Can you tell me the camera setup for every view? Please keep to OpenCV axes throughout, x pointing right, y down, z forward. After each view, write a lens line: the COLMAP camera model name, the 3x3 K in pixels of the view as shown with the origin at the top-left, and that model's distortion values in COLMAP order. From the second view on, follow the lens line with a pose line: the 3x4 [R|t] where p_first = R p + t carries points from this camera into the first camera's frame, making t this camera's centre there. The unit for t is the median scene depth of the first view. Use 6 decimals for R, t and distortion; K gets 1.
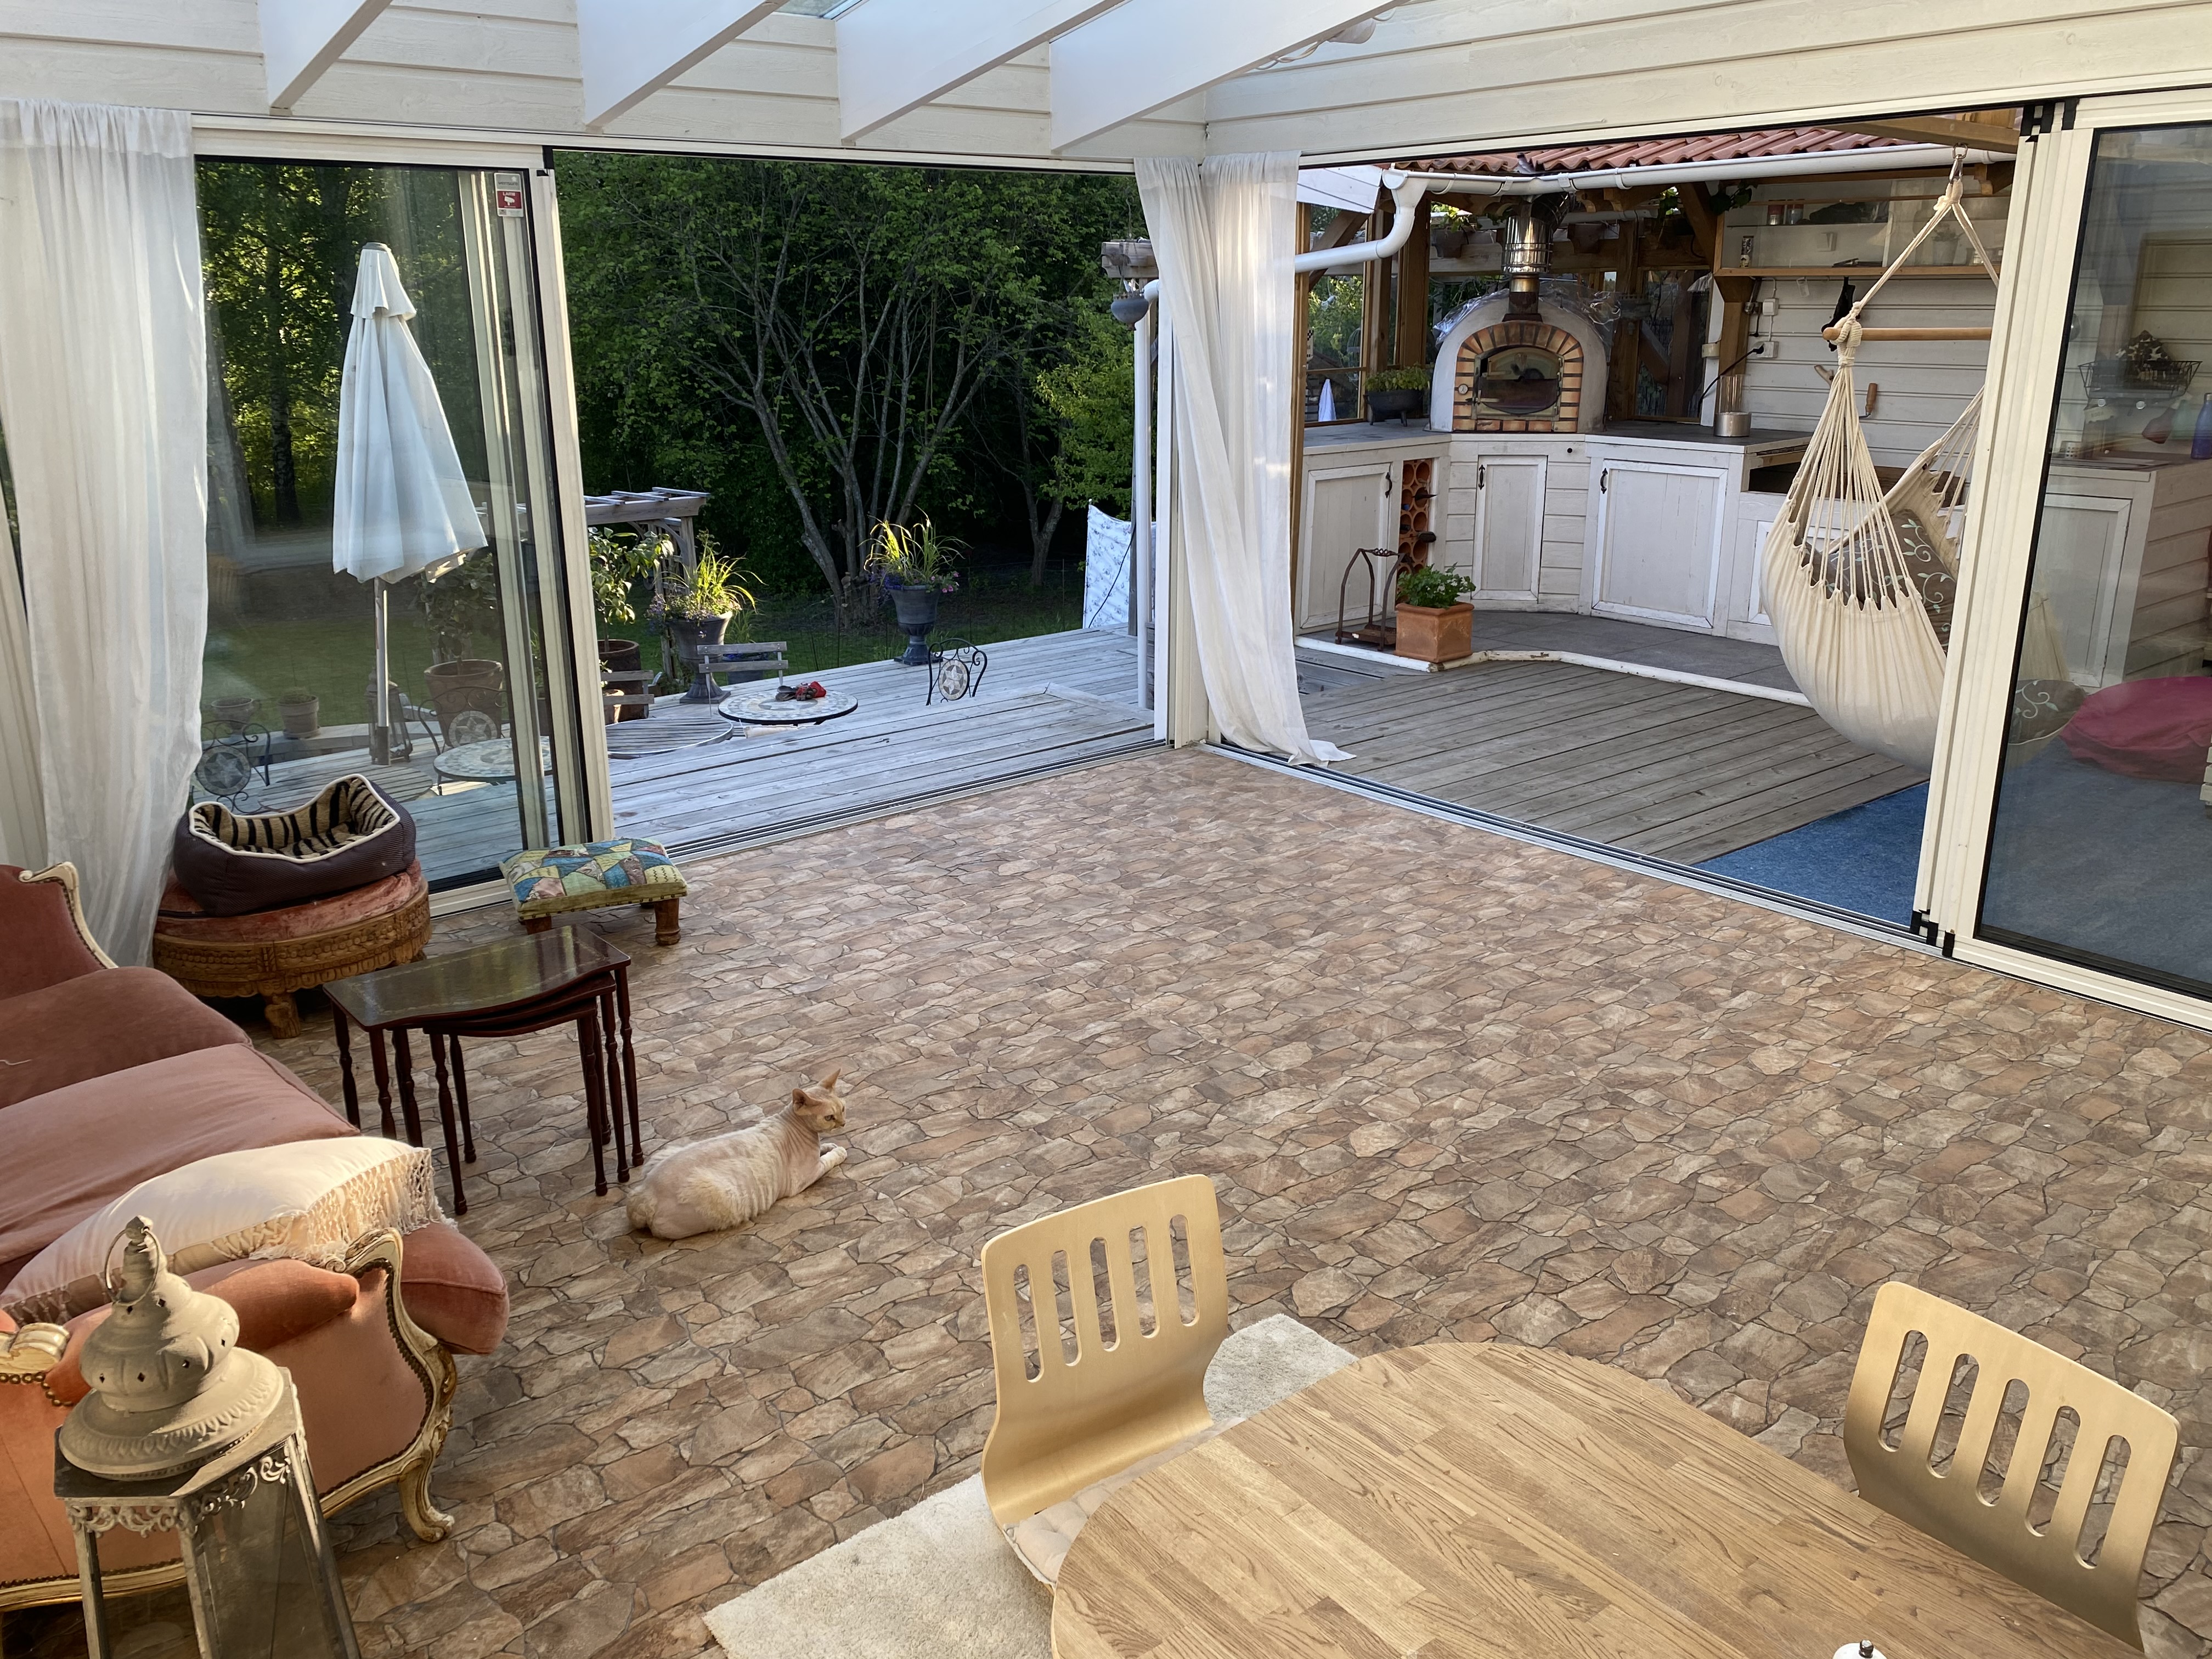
lens RADIAL K [[1723.6, 0, 1096.4], [0, 1723.6, 818.9], [0, 0, 1]] dist [-0.005090, -0.017037]
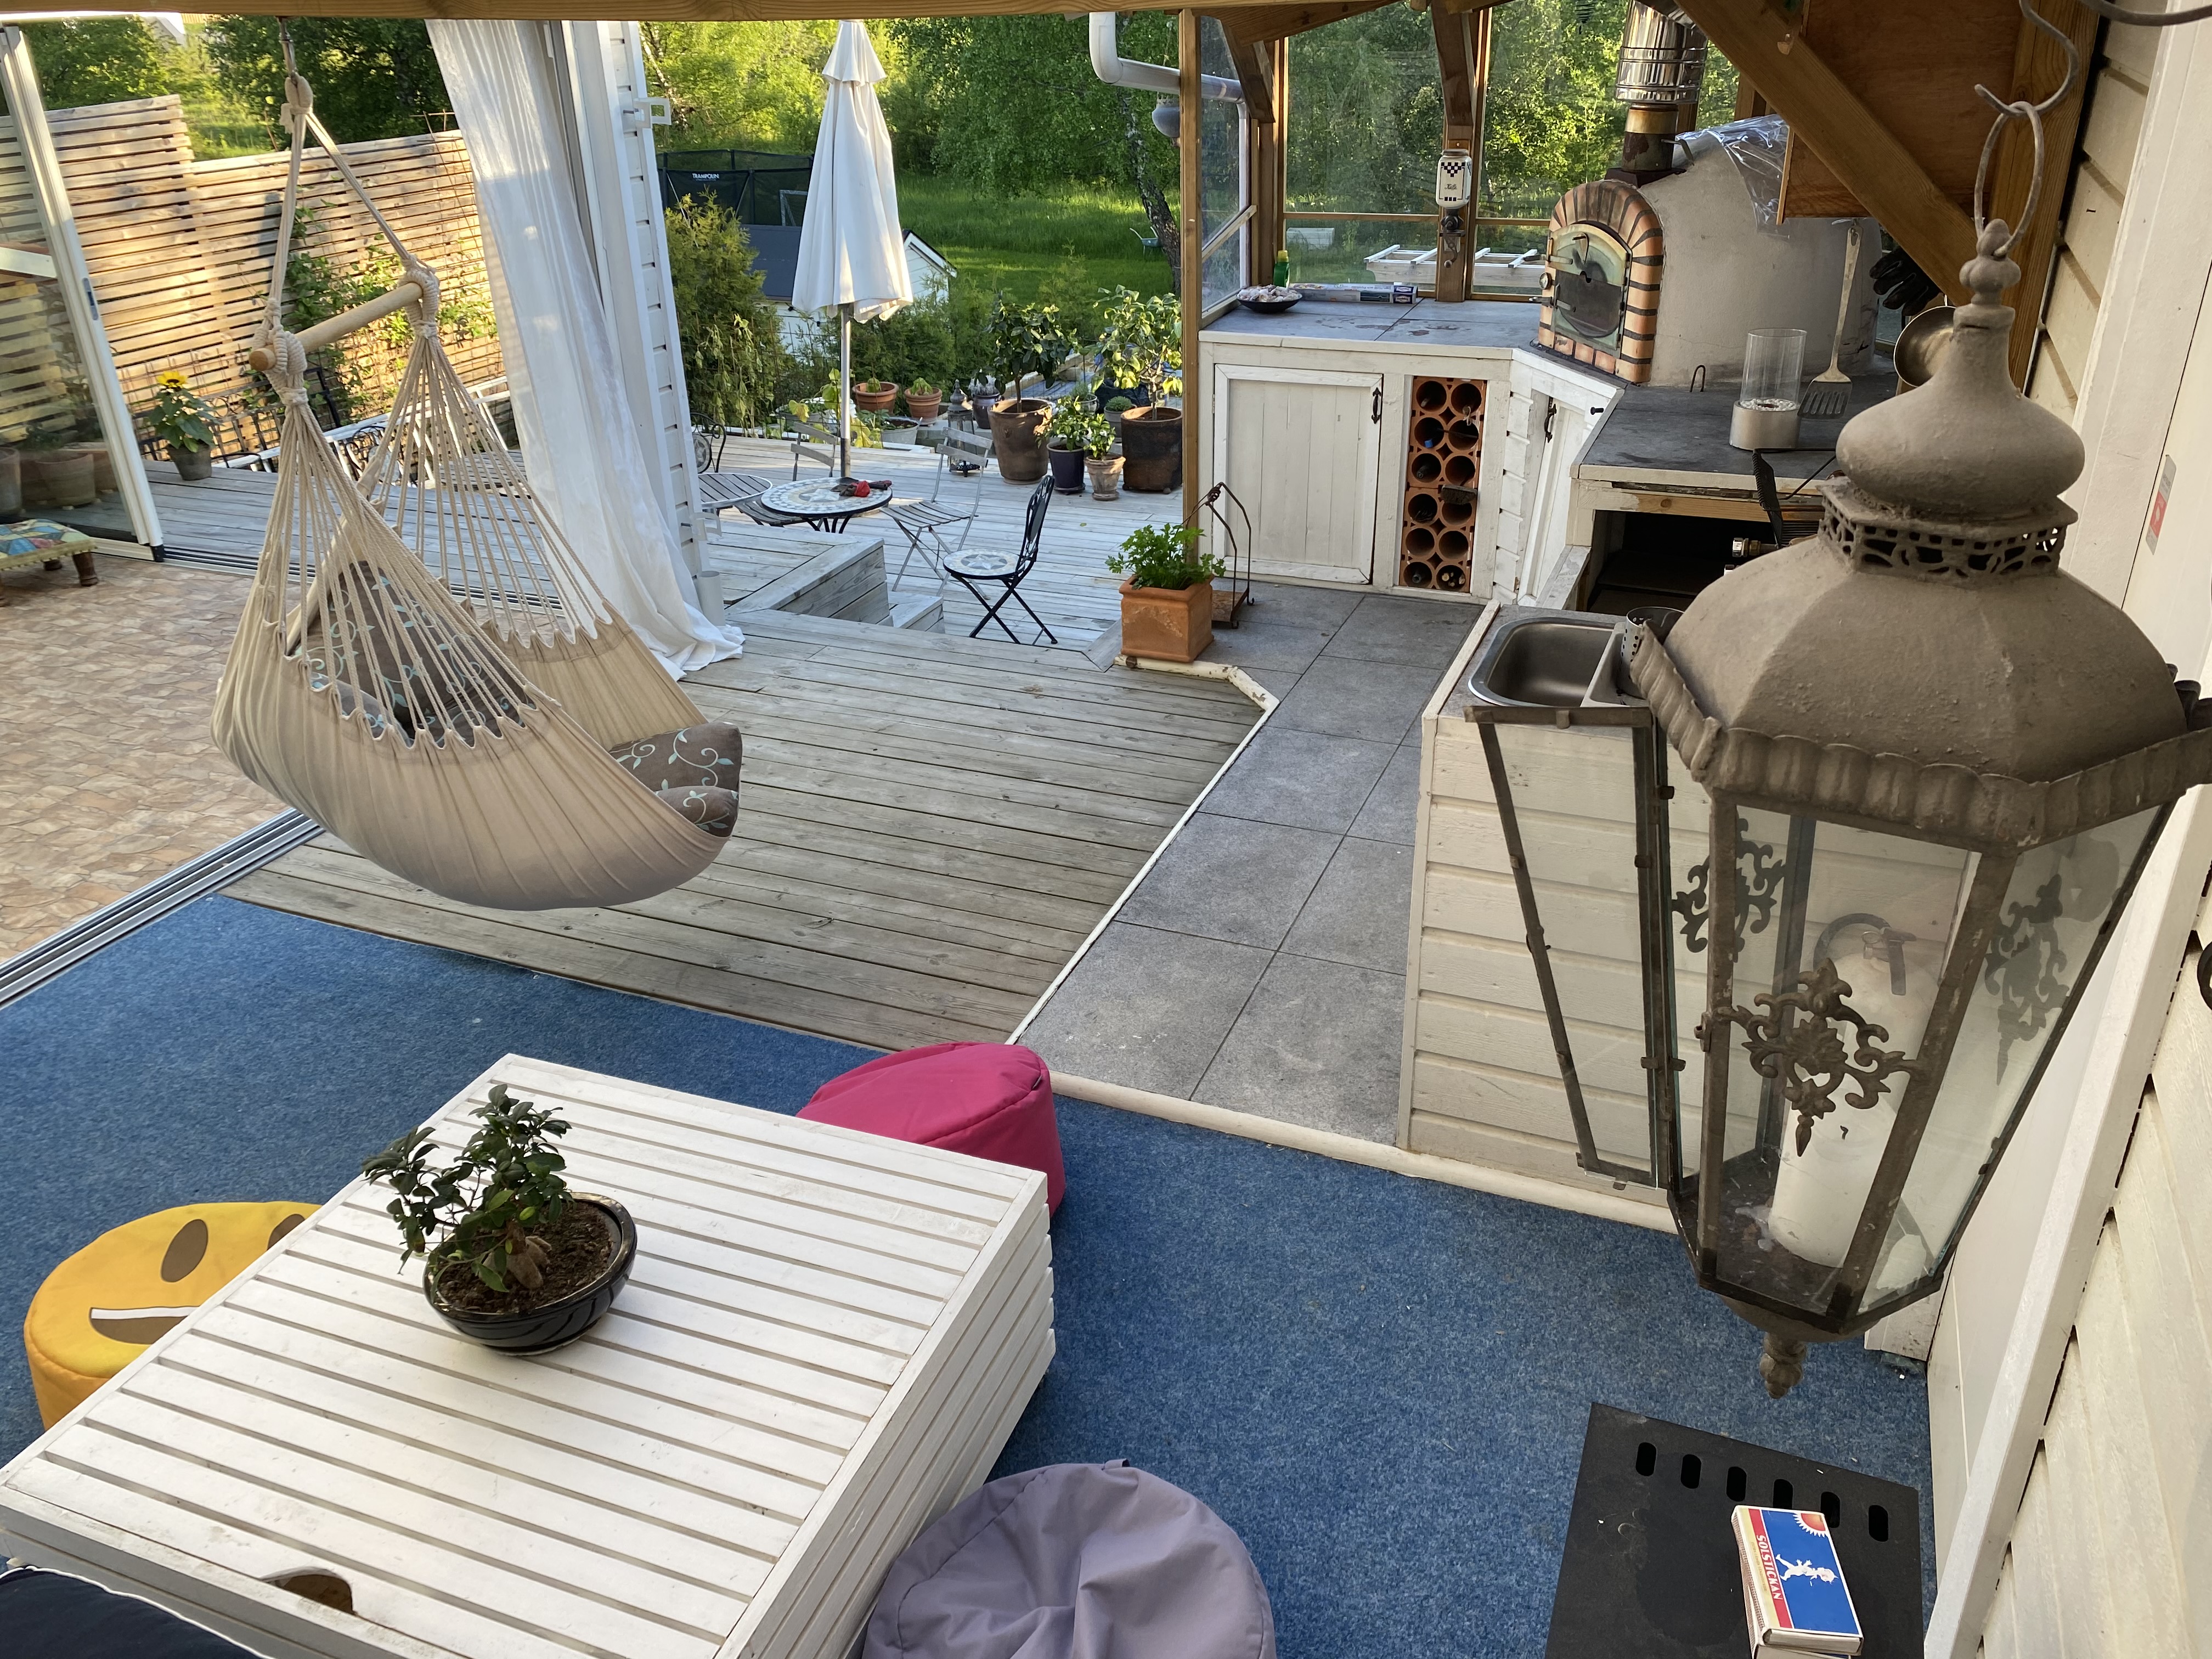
lens RADIAL K [[1724.1, 0, 1115.3], [0, 1724.1, 837.9], [0, 0, 1]] dist [0.002439, 0.004438]
pose [[0.485094, 0.404345, -0.775364, 1.507677], [-0.248747, 0.913850, 0.320940, -0.479931], [0.838337, 0.037183, 0.543883, 1.116961]]
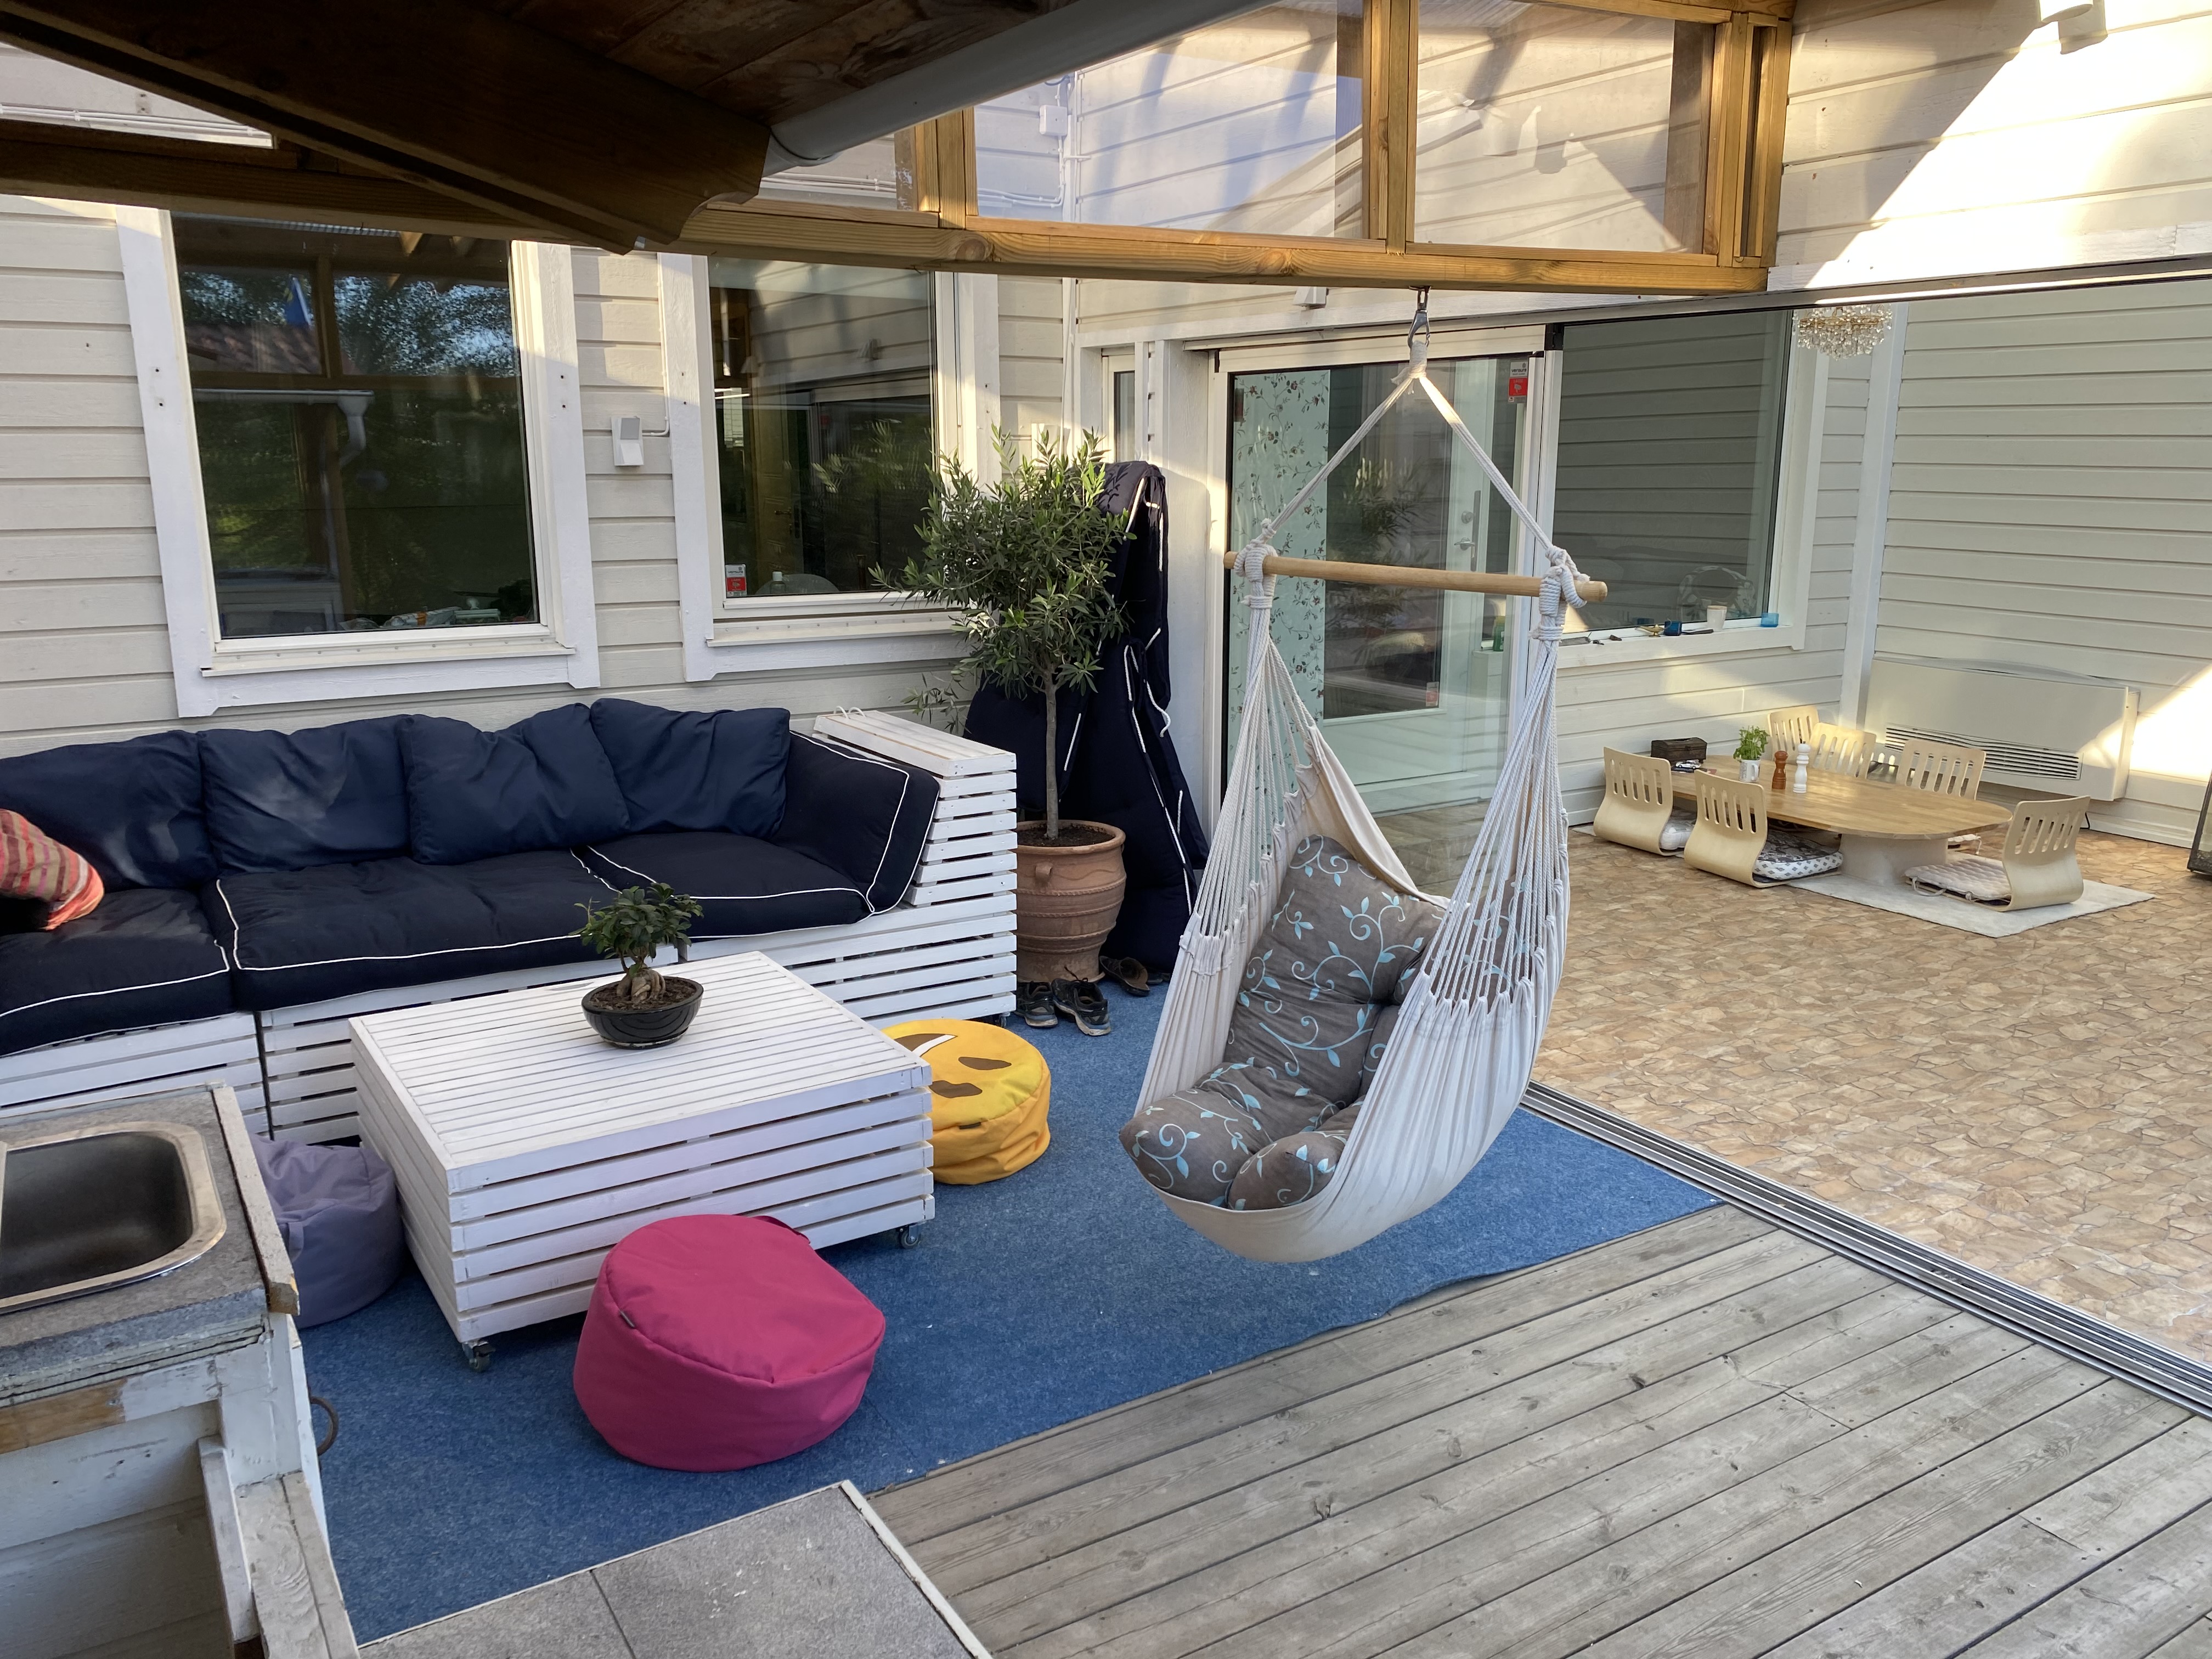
lens RADIAL K [[1724.1, 0, 1117.0], [0, 1724.1, 830.5], [0, 0, 1]] dist [0.002439, 0.004438]
pose [[-0.992022, -0.012894, 0.125403, 0.641551], [0.051677, 0.865745, 0.497811, -0.659330], [-0.114985, 0.500320, -0.858171, 2.014331]]
